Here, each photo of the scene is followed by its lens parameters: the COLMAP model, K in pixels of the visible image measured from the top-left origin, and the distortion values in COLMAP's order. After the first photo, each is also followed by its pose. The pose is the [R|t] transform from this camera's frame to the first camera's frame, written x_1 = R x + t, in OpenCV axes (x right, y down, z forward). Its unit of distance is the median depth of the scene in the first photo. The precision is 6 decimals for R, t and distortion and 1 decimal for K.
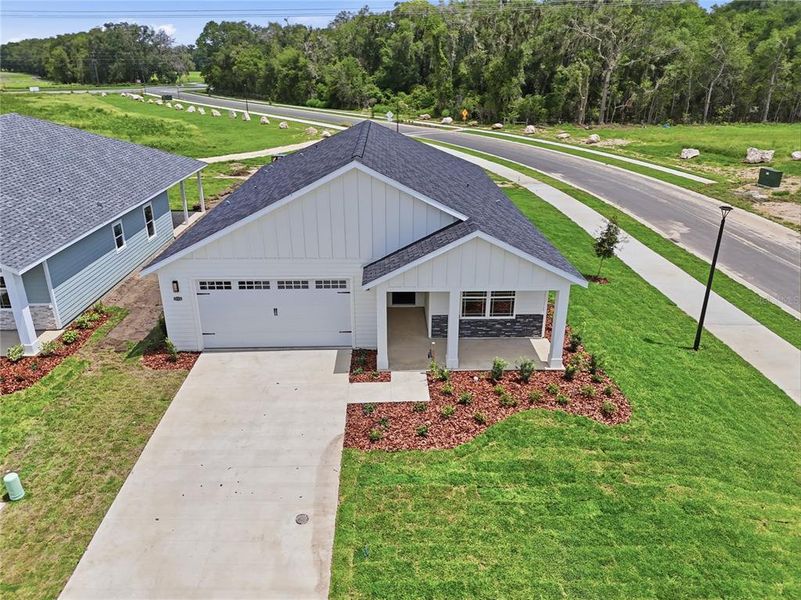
lens RADIAL K [[583.8, 0, 400.5], [0, 583.8, 300.0], [0, 0, 1]] dist [0.051915, -0.001638]
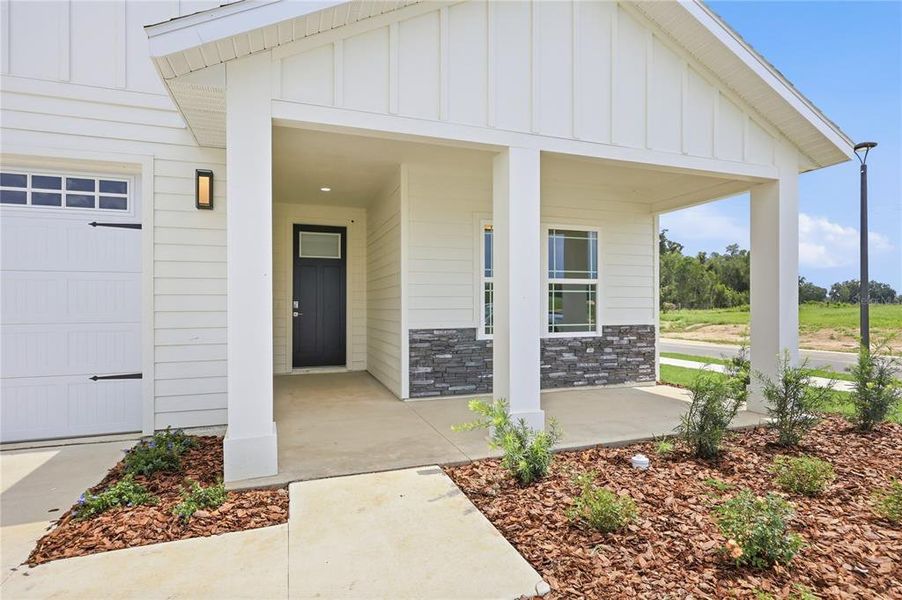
lens RADIAL K [[477.6, 0, 451.0], [0, 477.6, 300.0], [0, 0, 1]] dist [0.007393, 0.000041]
pose [[0.953006, -0.003932, 0.302925, -0.011894], [0.119630, 0.923539, -0.364369, 0.127991], [-0.278330, 0.383485, 0.880608, 0.766618]]
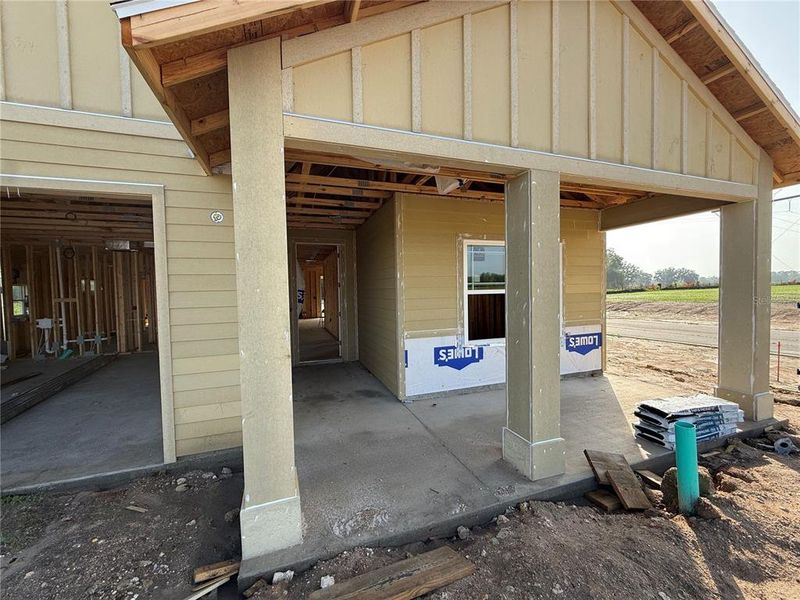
lens RADIAL K [[328.7, 0, 400.0], [0, 328.7, 300.0], [0, 0, 1]] dist [0.000446, -0.000026]
pose [[0.953688, -0.031869, 0.299104, -0.019258], [0.133314, 0.936157, -0.325326, 0.078869], [-0.269641, 0.350135, 0.897051, 0.831951]]
